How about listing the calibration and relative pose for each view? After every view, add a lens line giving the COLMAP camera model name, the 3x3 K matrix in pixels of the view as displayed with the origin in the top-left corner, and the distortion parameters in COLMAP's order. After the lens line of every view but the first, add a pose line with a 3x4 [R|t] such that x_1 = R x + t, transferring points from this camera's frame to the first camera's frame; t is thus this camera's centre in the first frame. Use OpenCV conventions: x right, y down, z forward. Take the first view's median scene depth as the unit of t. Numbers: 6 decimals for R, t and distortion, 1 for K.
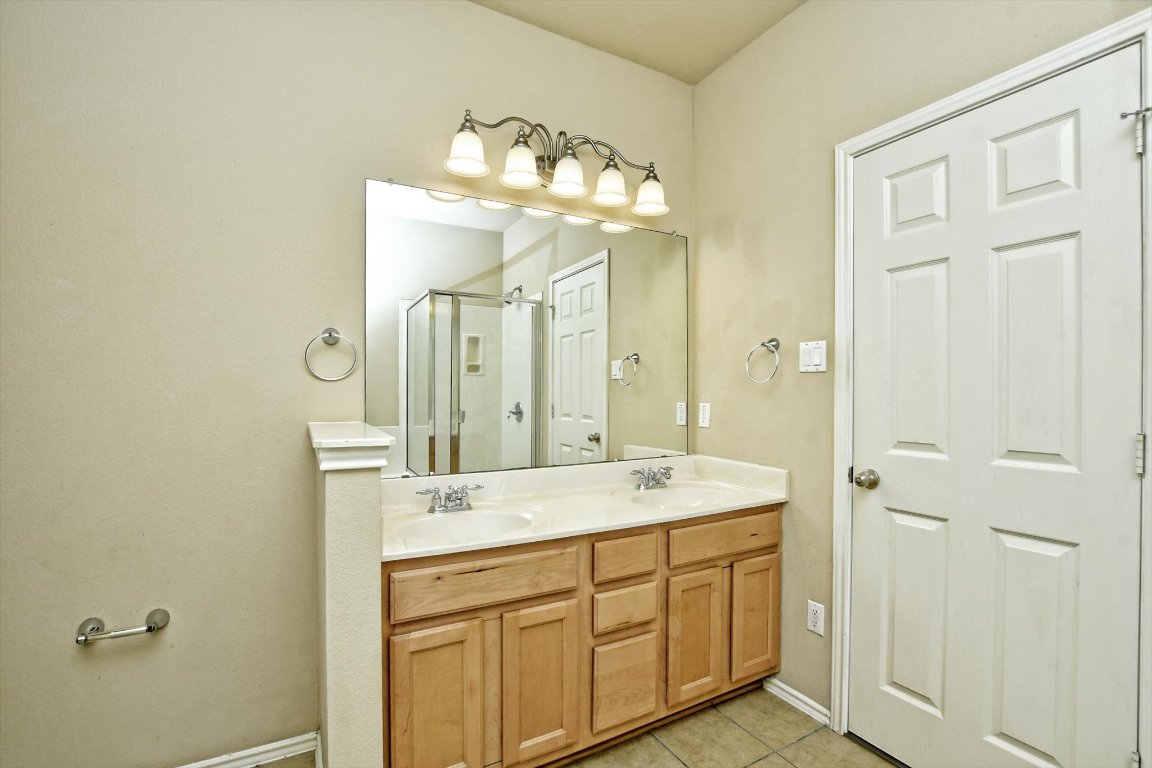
lens RADIAL K [[506.5, 0, 567.2], [0, 506.5, 393.2], [0, 0, 1]] dist [-0.030976, 0.000920]
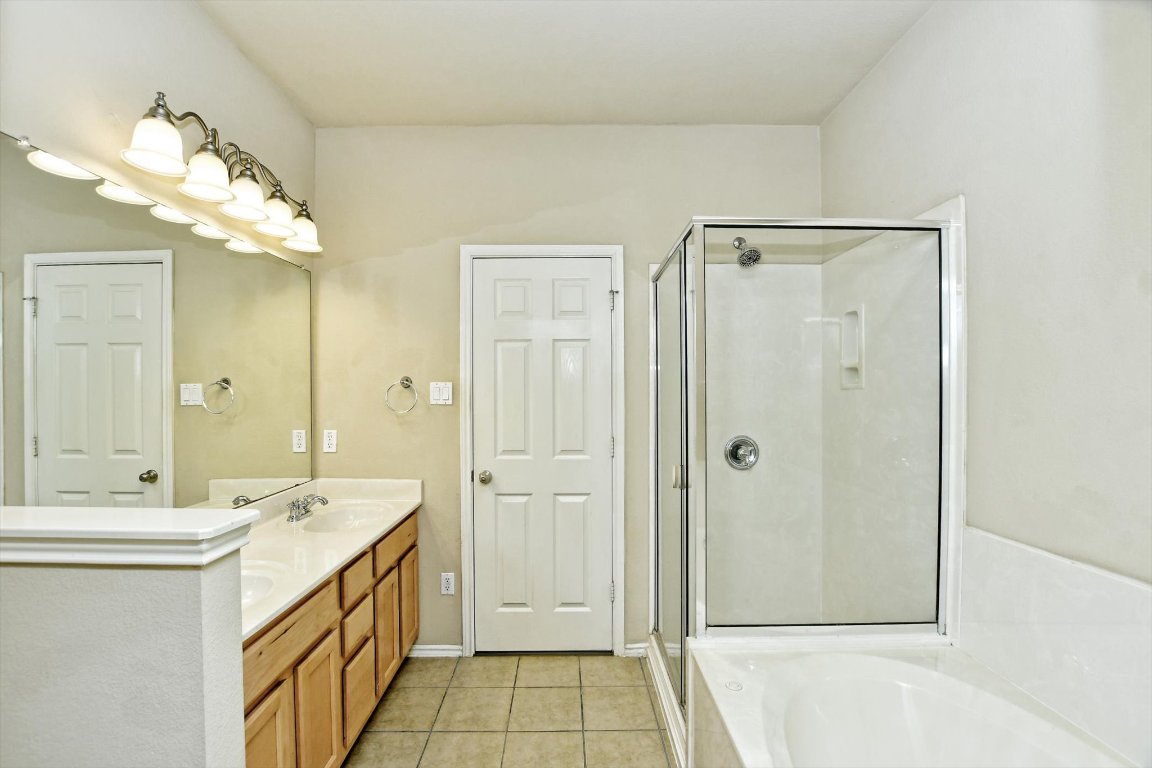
lens RADIAL K [[506.5, 0, 567.2], [0, 506.5, 393.2], [0, 0, 1]] dist [-0.030976, 0.000920]
pose [[0.477778, -0.007810, 0.878446, -0.561314], [0.006700, 0.999964, 0.005247, -0.079816], [-0.878455, 0.003379, 0.477813, 0.049726]]
